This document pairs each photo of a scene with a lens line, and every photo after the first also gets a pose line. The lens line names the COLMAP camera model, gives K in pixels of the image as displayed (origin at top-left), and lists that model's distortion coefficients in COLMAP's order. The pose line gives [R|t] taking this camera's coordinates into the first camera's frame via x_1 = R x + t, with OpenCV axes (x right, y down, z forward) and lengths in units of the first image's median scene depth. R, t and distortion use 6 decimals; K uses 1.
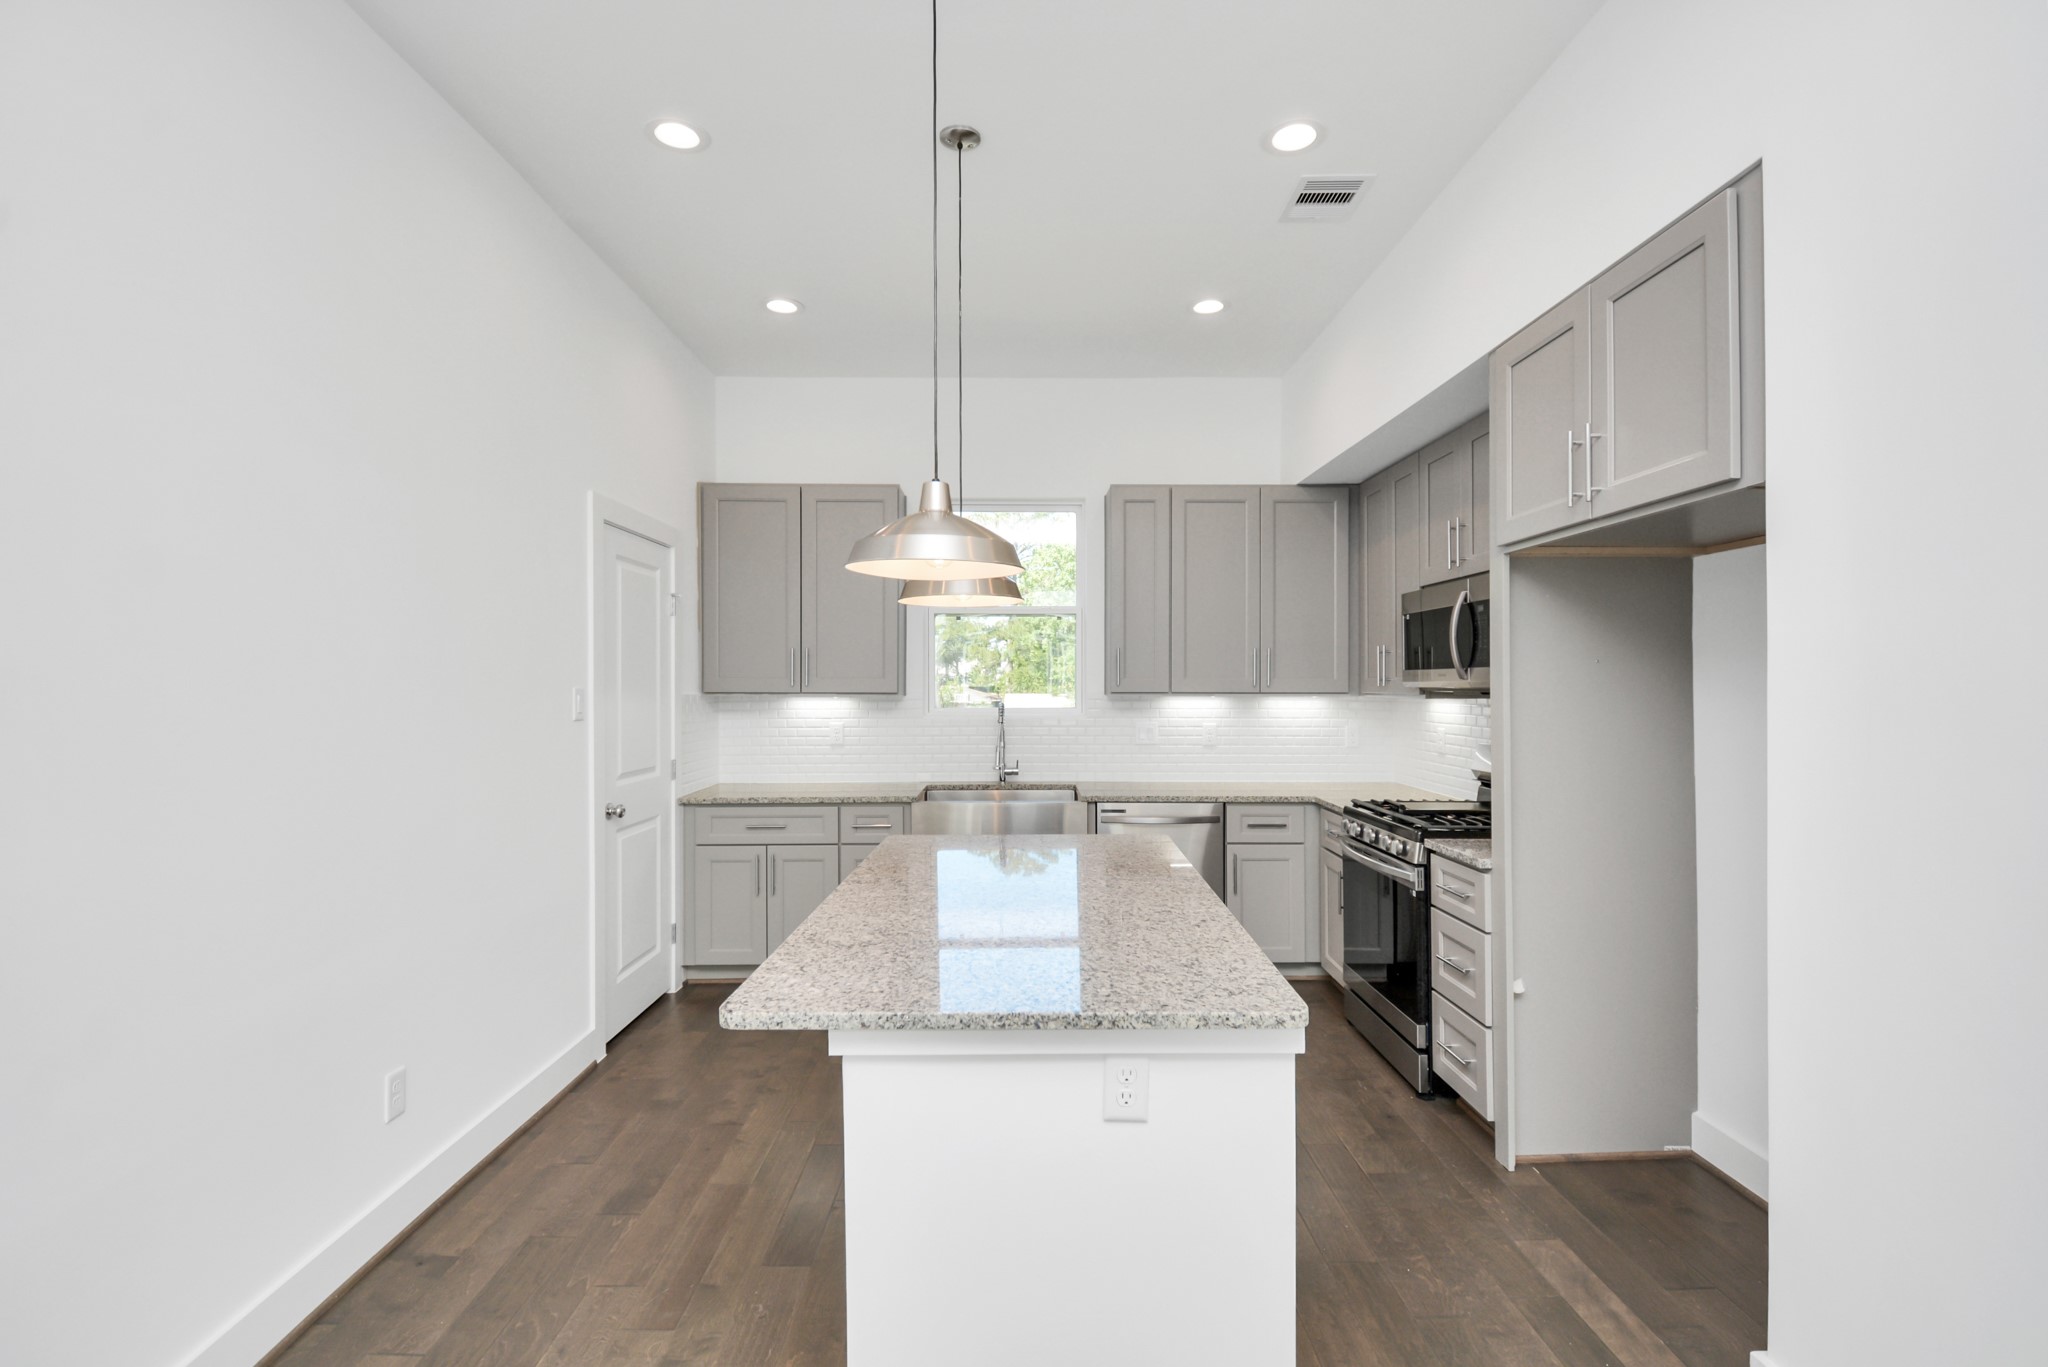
lens RADIAL K [[931.6, 0, 1023.4], [0, 931.6, 686.4], [0, 0, 1]] dist [0.007895, -0.016554]
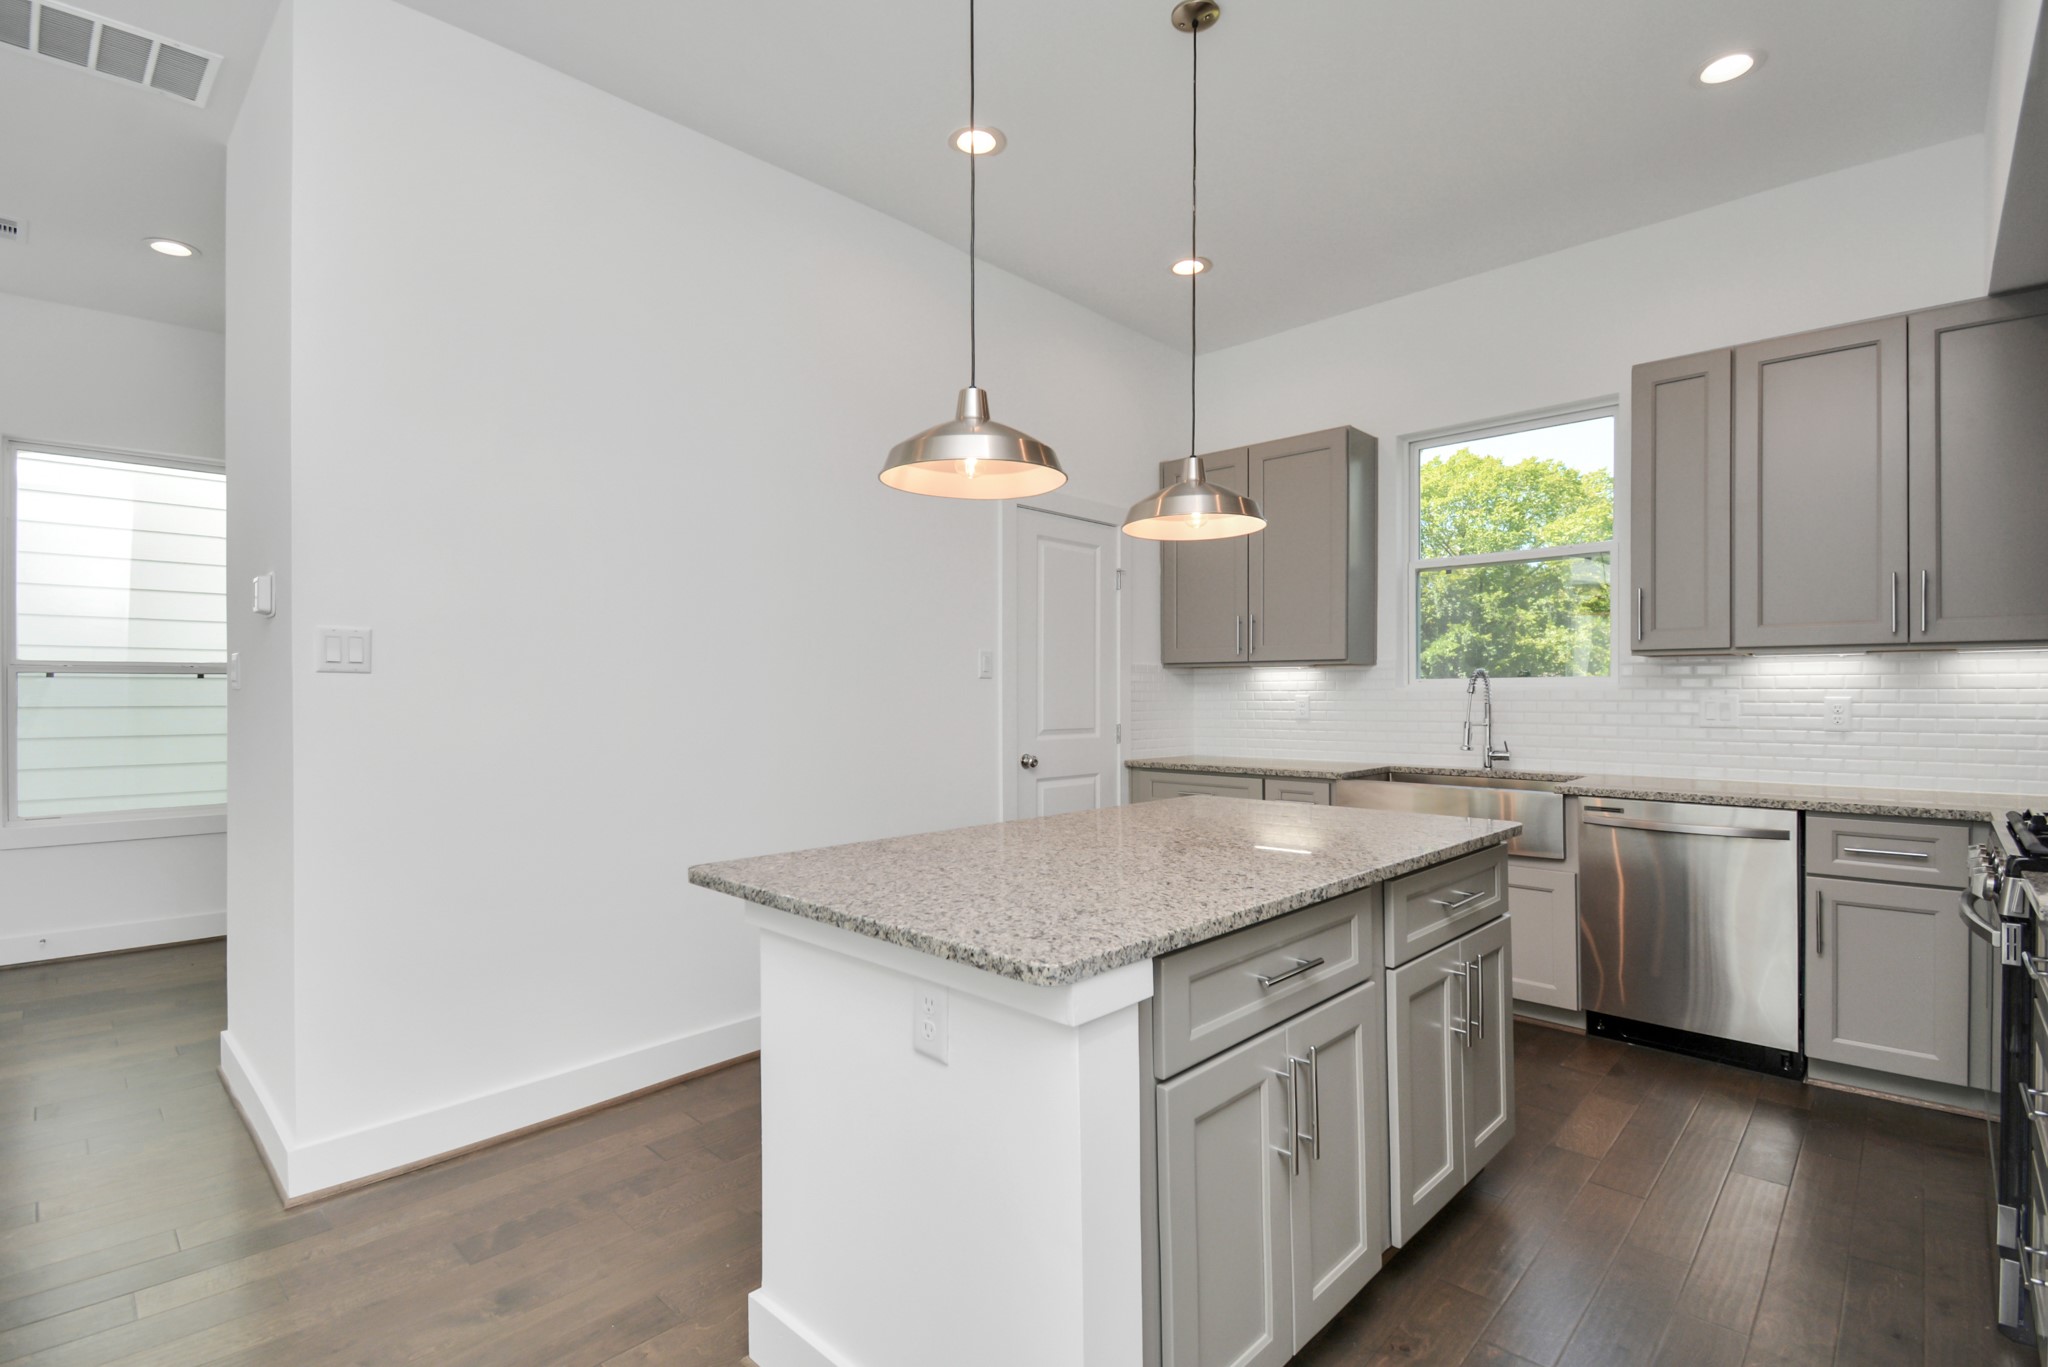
lens RADIAL K [[931.6, 0, 1017.5], [0, 931.6, 697.8], [0, 0, 1]] dist [0.007895, -0.016554]
pose [[0.715723, 0.002143, -0.698381, 0.285182], [-0.001174, 0.999998, 0.001865, 0.046442], [0.698383, -0.000515, 0.715724, 0.157368]]
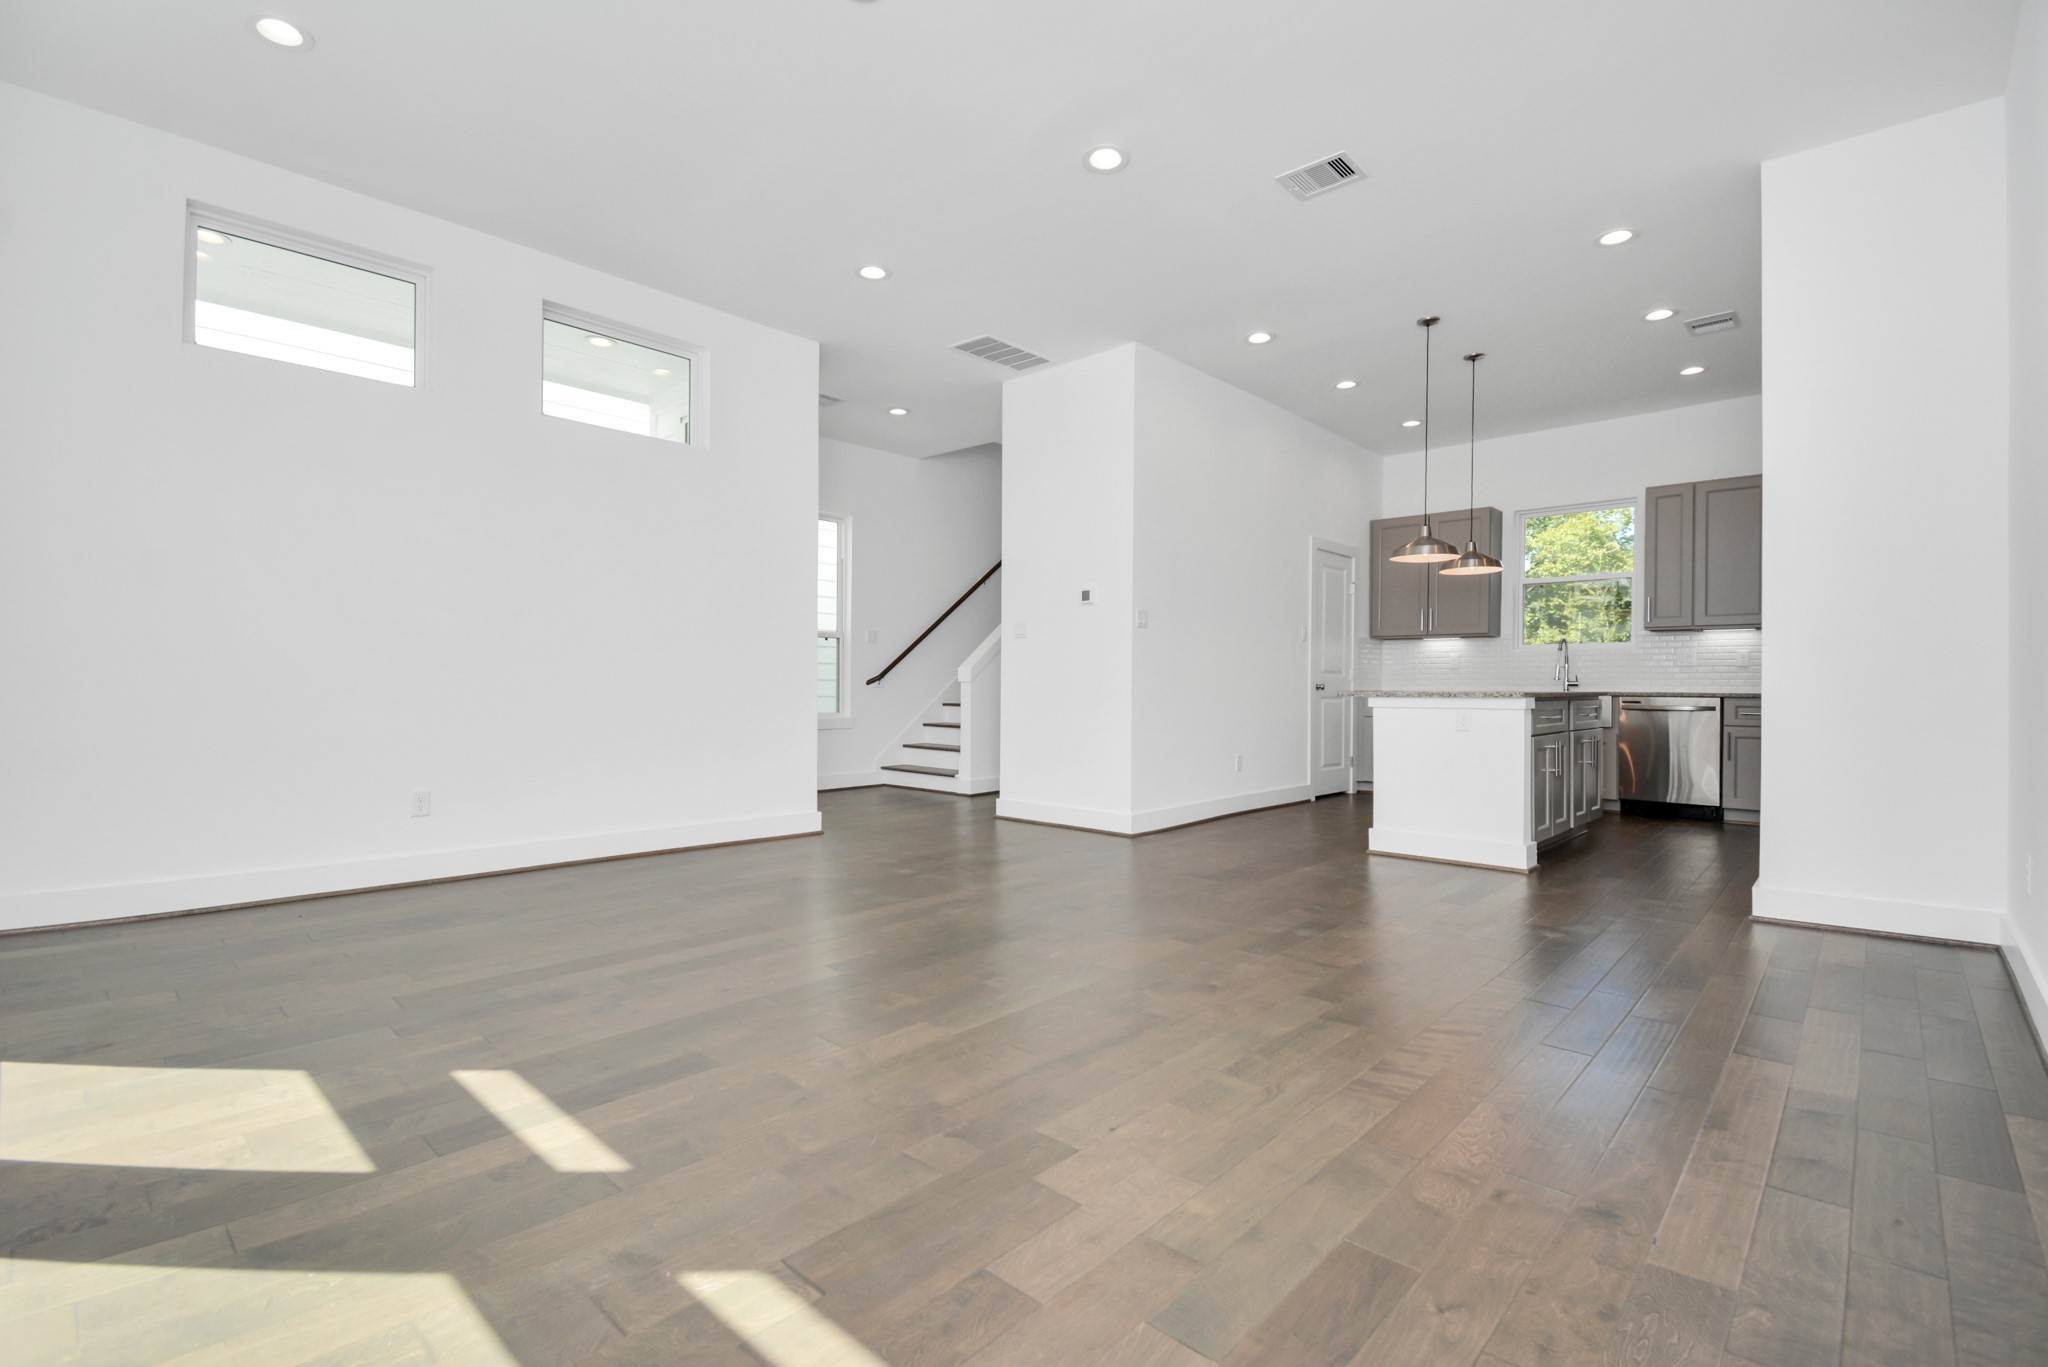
lens RADIAL K [[931.6, 0, 1019.3], [0, 931.6, 703.5], [0, 0, 1]] dist [0.007895, -0.016554]
pose [[0.729078, 0.012881, -0.684309, 0.423034], [-0.008681, 0.999916, 0.009573, 0.132989], [0.684375, -0.001039, 0.729129, -0.833640]]
